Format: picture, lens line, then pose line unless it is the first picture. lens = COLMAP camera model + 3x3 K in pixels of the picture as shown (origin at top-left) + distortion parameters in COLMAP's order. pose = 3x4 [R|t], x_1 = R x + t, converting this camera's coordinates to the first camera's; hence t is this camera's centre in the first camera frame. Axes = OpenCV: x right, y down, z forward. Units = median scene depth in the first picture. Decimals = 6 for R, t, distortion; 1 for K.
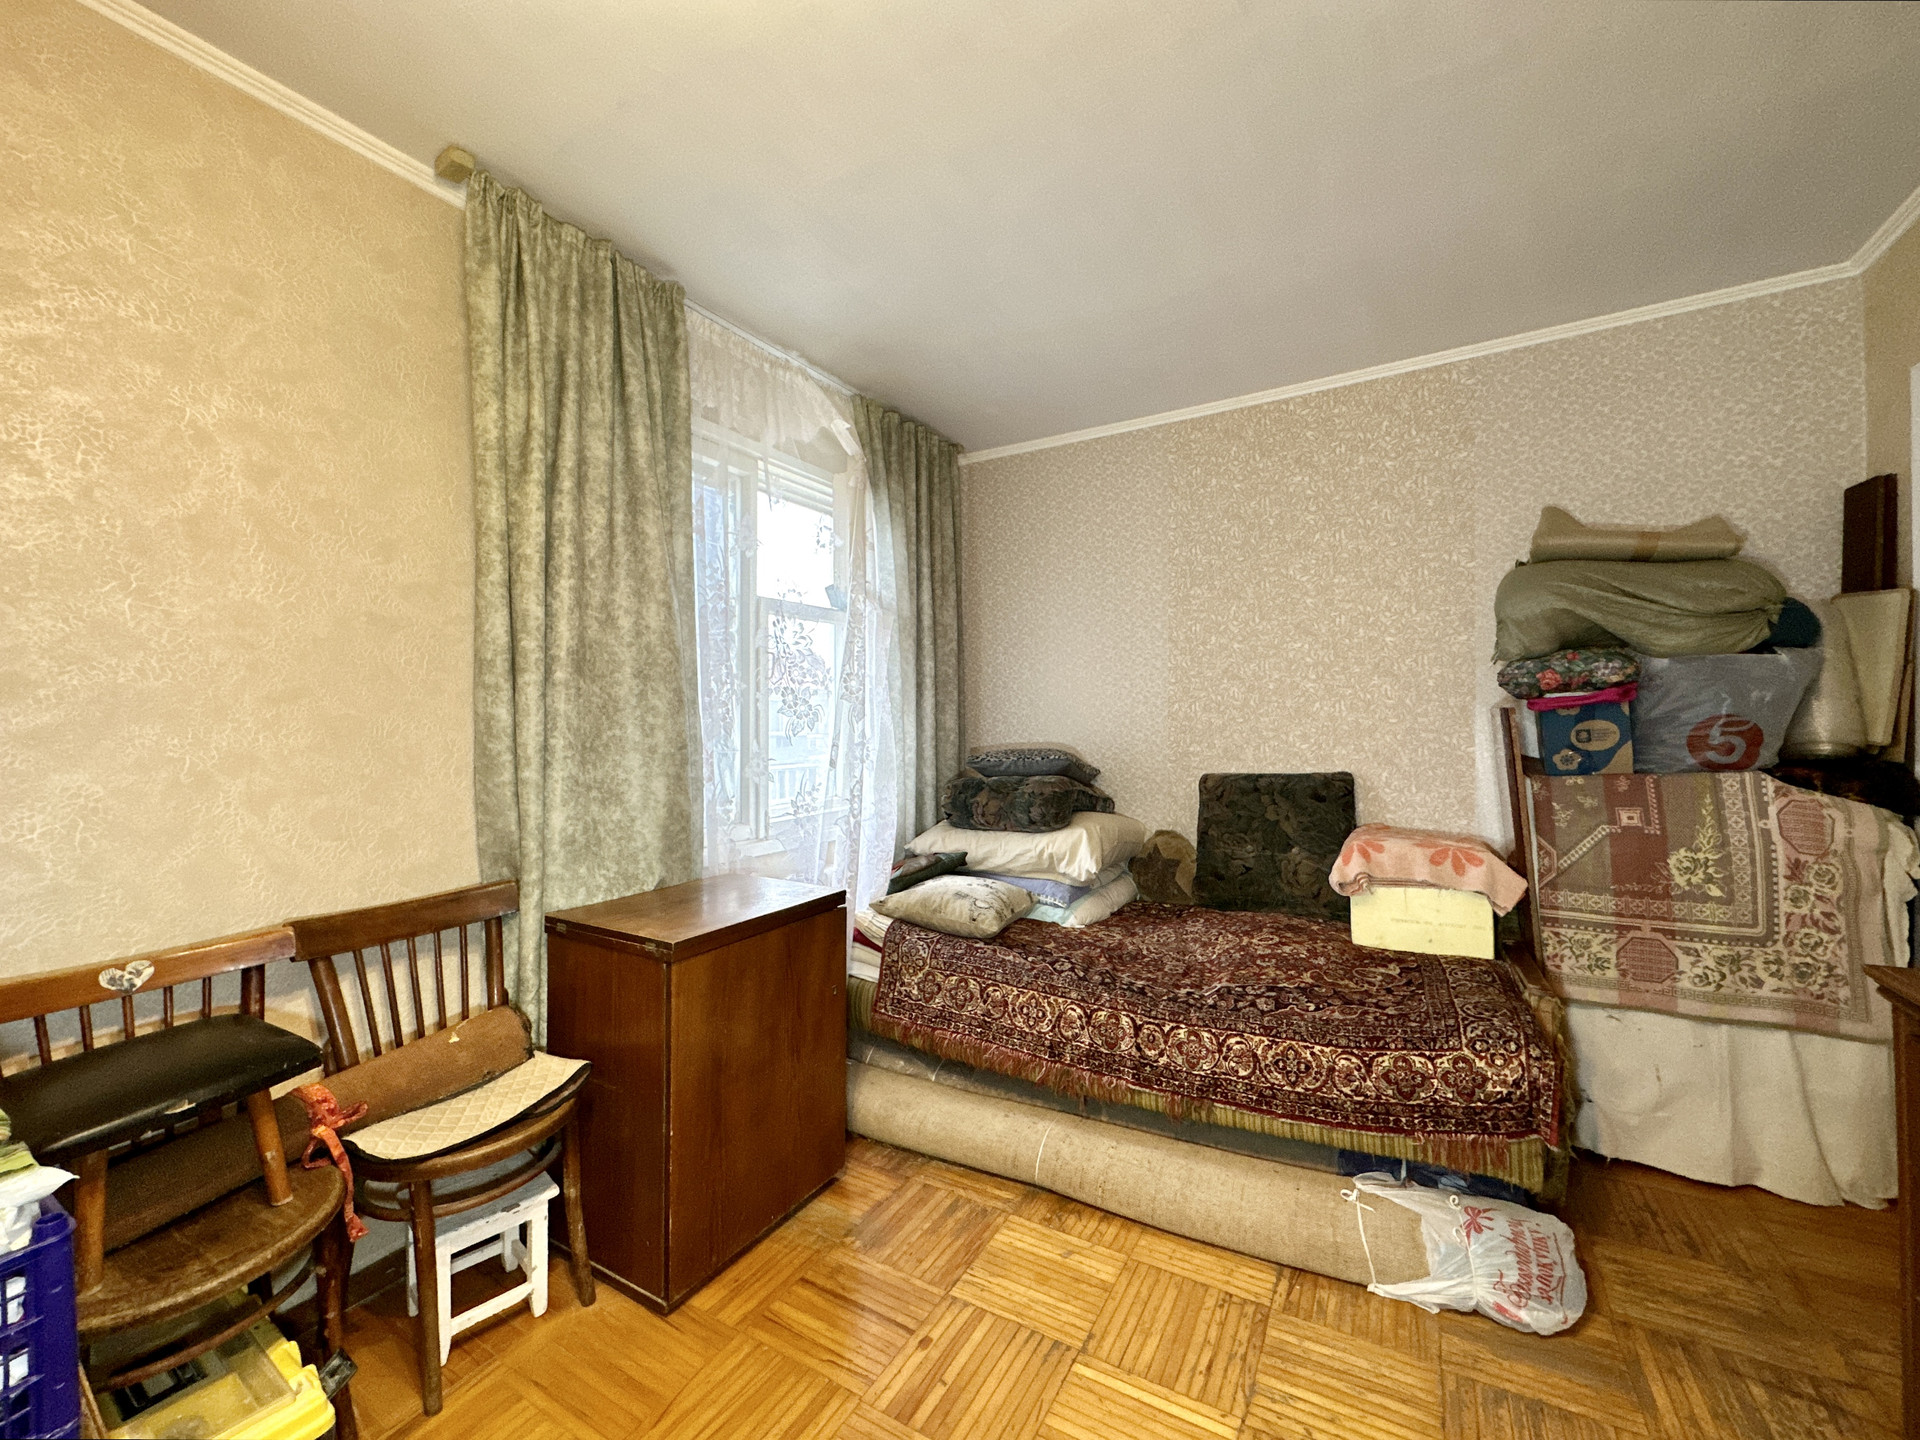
lens RADIAL K [[772.6, 0, 951.1], [0, 772.6, 717.7], [0, 0, 1]] dist [-0.000809, 0.000107]
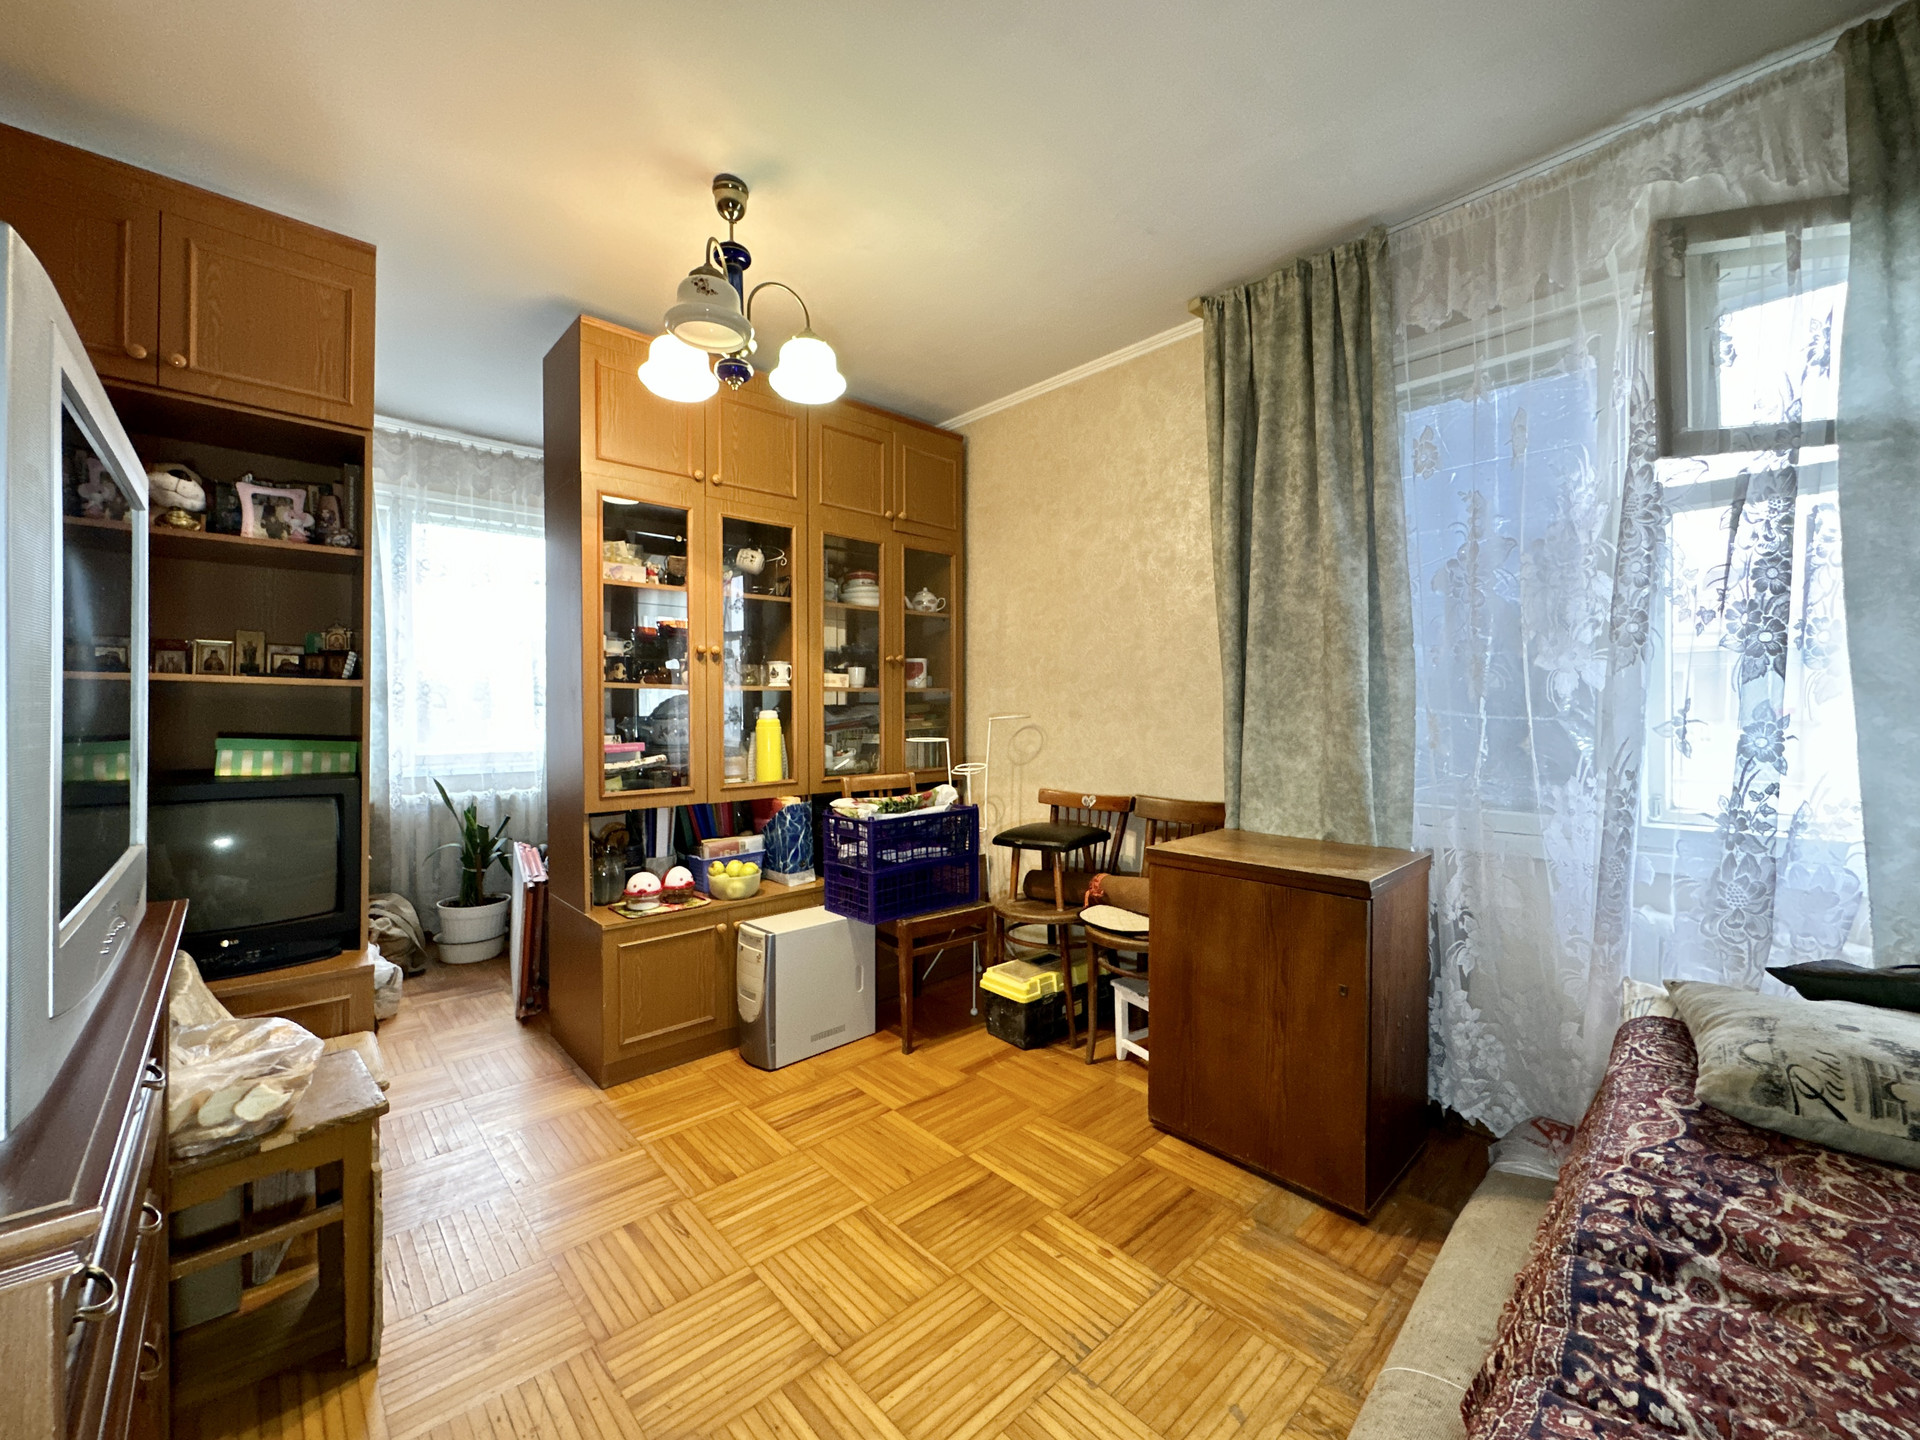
lens RADIAL K [[772.6, 0, 956.2], [0, 772.6, 711.3], [0, 0, 1]] dist [-0.000809, 0.000107]
pose [[-0.295238, 0.009269, -0.955379, 0.804892], [0.012205, 0.999908, 0.005930, 0.034642], [0.955346, -0.009909, -0.295324, 0.864416]]
